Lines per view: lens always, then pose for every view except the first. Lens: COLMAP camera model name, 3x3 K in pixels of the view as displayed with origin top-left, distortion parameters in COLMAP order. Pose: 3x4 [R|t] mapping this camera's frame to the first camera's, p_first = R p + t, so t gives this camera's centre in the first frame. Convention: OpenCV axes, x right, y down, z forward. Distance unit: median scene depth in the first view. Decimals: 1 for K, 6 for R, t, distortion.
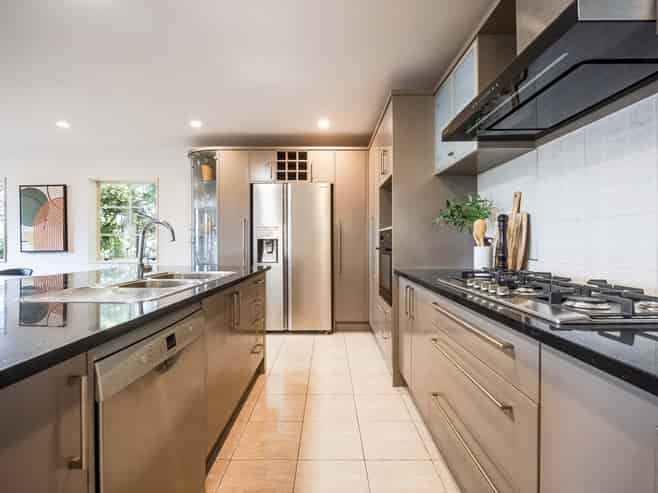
lens RADIAL K [[313.0, 0, 329.9], [0, 313.0, 244.2], [0, 0, 1]] dist [-0.002170, -0.000142]
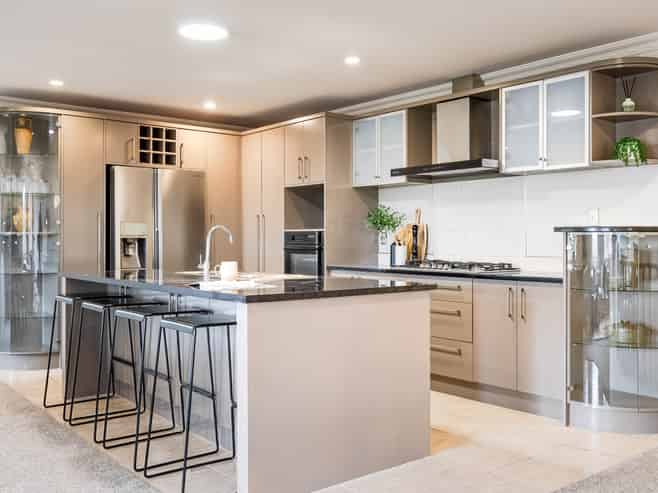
lens RADIAL K [[664.0, 0, 329.0], [0, 664.0, 244.8], [0, 0, 1]] dist [0.008531, 0.000000]
pose [[0.781241, -0.008878, 0.624167, -0.834807], [0.003540, 0.999946, 0.009792, -0.014607], [-0.624220, -0.005440, 0.781230, -0.586455]]
